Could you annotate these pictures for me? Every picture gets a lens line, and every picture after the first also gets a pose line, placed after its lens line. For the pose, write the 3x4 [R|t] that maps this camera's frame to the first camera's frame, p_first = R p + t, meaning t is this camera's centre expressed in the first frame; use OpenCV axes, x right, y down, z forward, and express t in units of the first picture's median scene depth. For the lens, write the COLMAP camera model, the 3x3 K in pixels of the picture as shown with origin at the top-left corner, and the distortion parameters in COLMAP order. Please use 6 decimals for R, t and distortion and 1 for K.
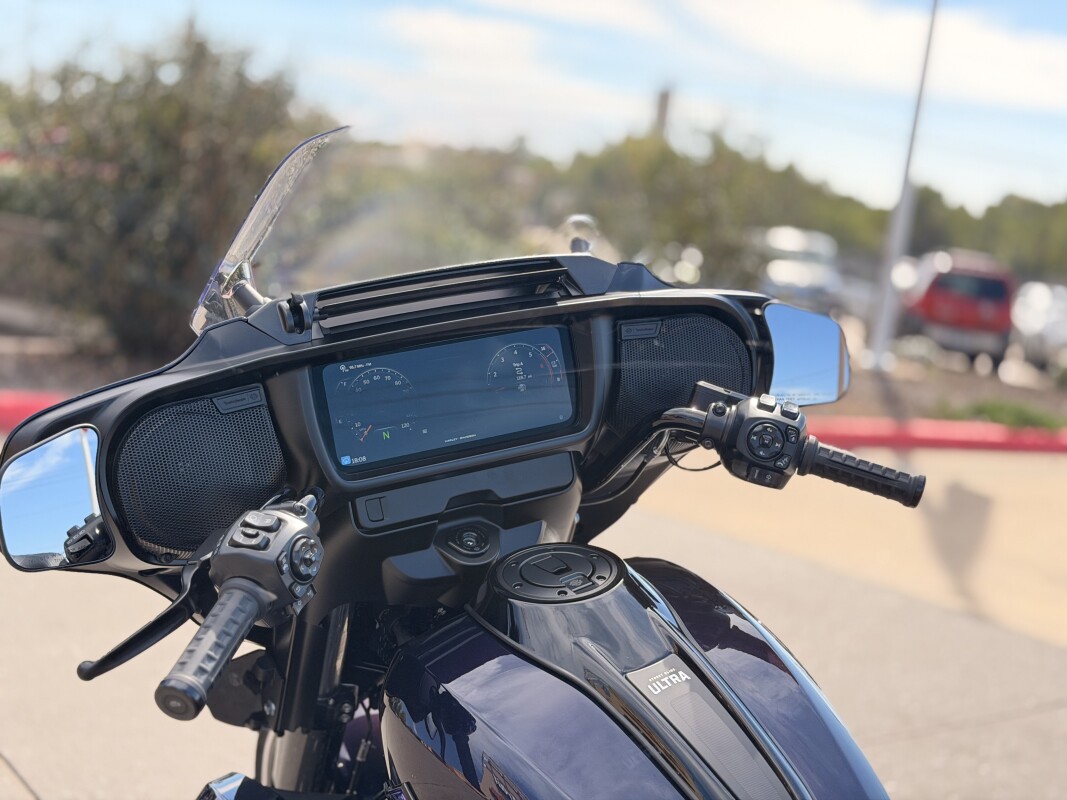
lens RADIAL K [[1527.5, 0, 534.0], [0, 1527.5, 399.3], [0, 0, 1]] dist [0.027155, 0.000000]
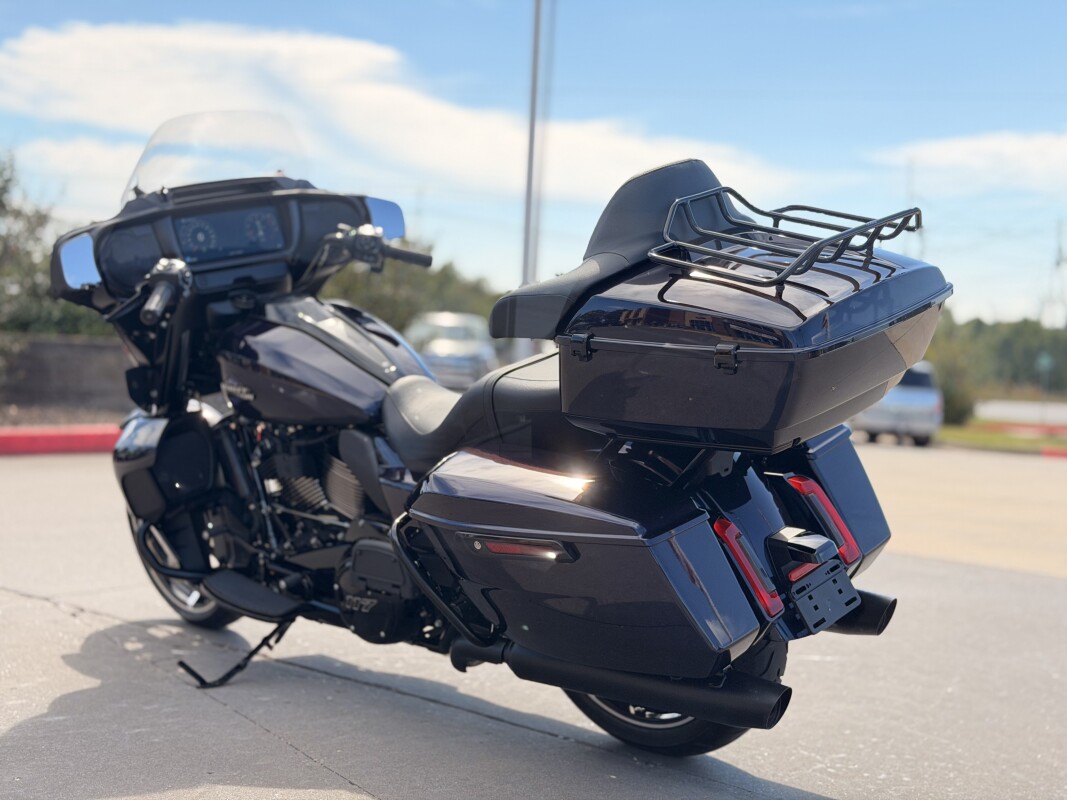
lens RADIAL K [[1527.5, 0, 532.9], [0, 1527.5, 400.3], [0, 0, 1]] dist [0.027155, 0.000000]
pose [[0.974021, -0.088058, 0.208635, -0.110984], [0.103222, 0.992666, -0.062922, 0.428869], [-0.201564, 0.082823, 0.975967, -1.283412]]
